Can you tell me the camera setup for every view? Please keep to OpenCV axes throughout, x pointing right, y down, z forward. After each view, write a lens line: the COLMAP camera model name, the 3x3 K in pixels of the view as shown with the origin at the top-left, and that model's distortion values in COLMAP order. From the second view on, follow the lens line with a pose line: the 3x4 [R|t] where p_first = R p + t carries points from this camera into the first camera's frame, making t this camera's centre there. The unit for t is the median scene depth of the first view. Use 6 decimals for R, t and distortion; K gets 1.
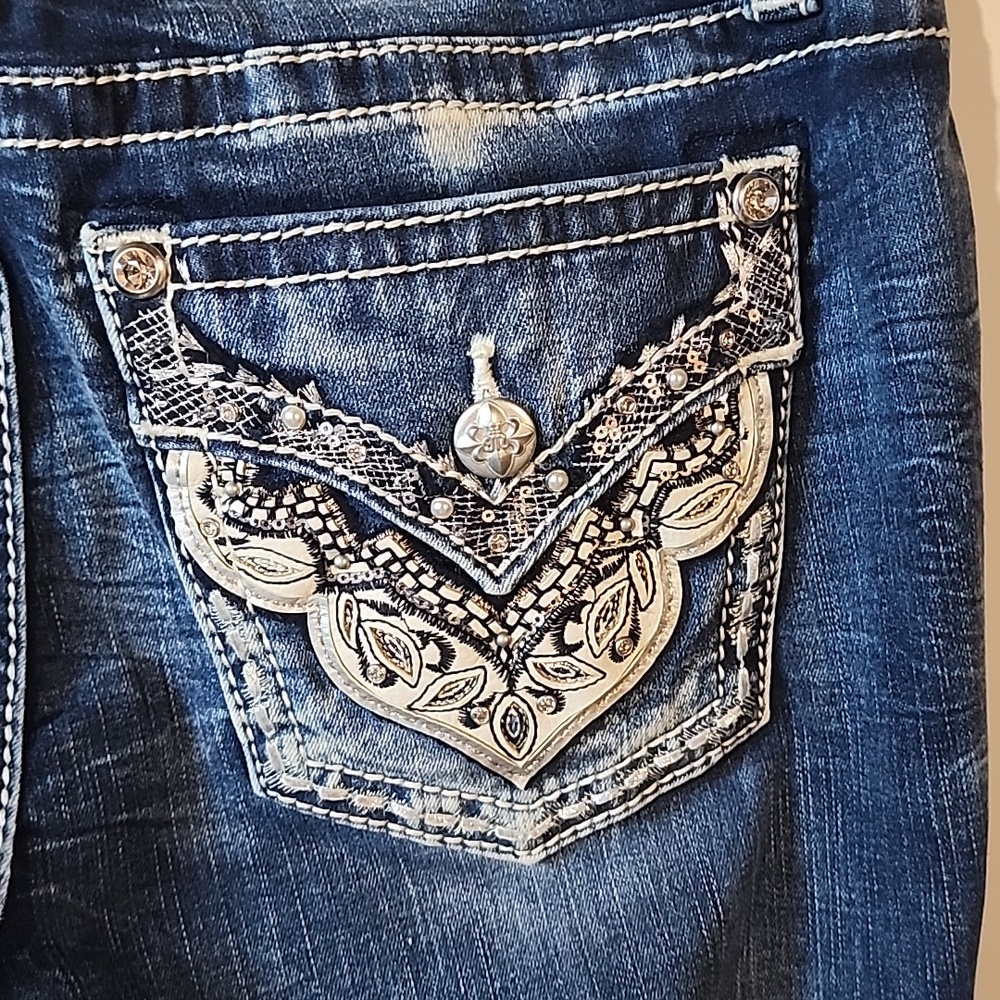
lens RADIAL K [[1482.1, 0, 500.0], [0, 1482.1, 500.0], [0, 0, 1]] dist [0.219768, -0.767992]
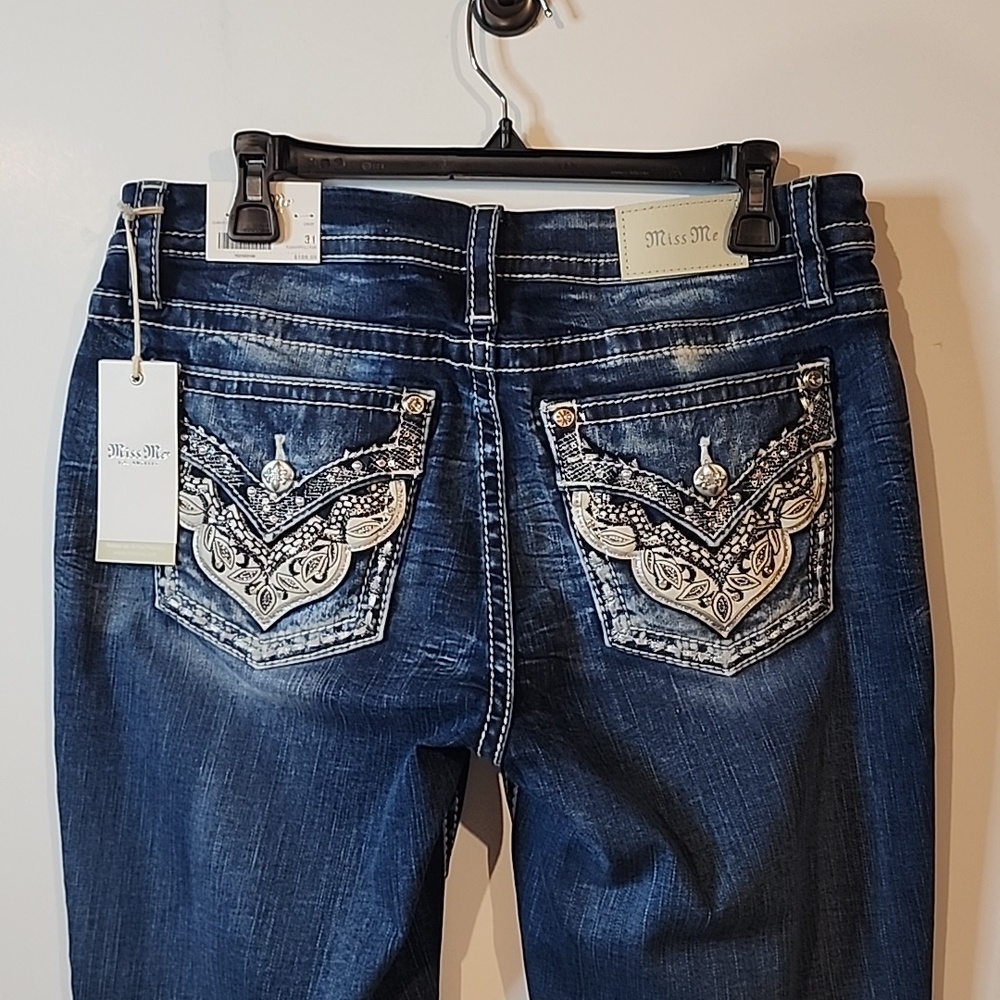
lens RADIAL K [[1460.9, 0, 491.3], [0, 1460.9, 509.1], [0, 0, 1]] dist [0.201955, -0.636025]
pose [[0.999052, -0.039579, -0.018146, -0.308245], [0.036580, 0.989010, -0.143253, 0.323215], [0.023617, 0.142453, 0.989520, -1.314512]]
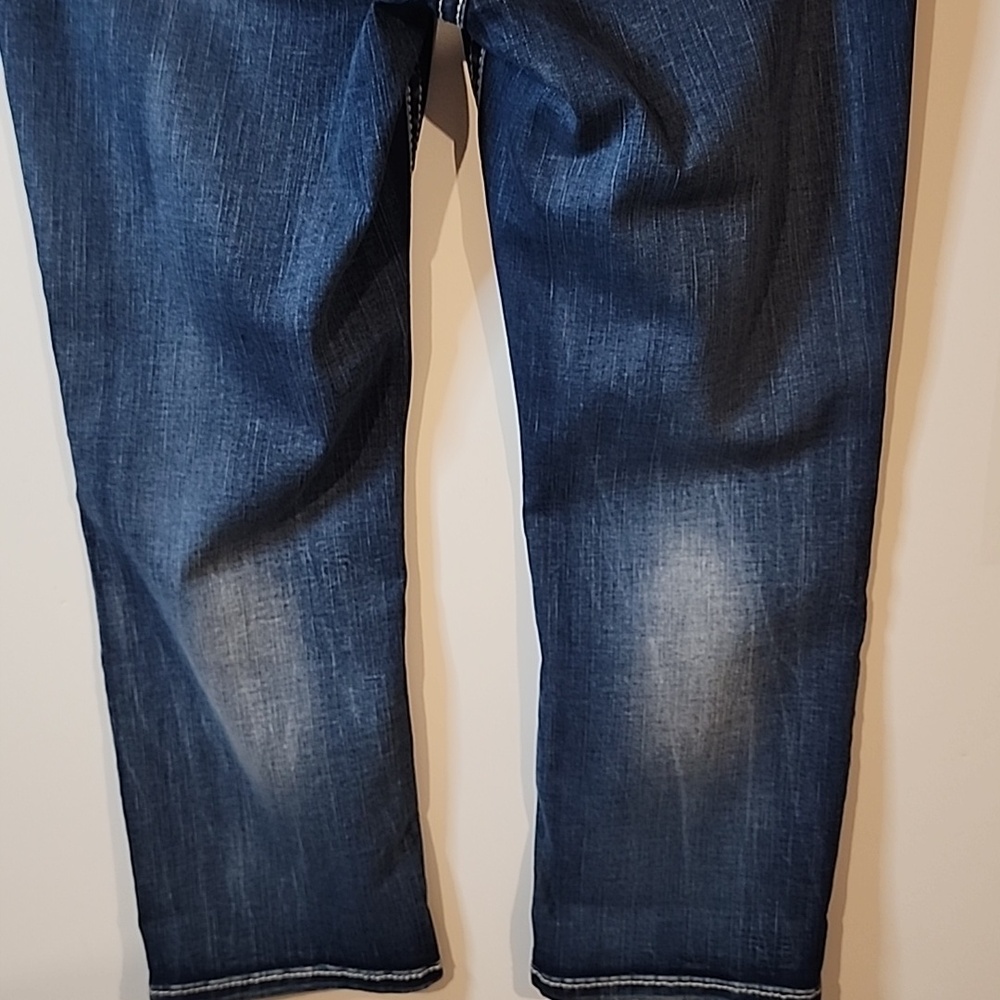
lens RADIAL K [[1460.9, 0, 491.3], [0, 1460.9, 509.1], [0, 0, 1]] dist [0.201955, -0.636025]
pose [[0.998100, -0.058951, -0.017932, -0.312834], [0.060764, 0.989954, 0.127666, 0.816733], [0.010226, -0.128513, 0.991655, -1.263822]]
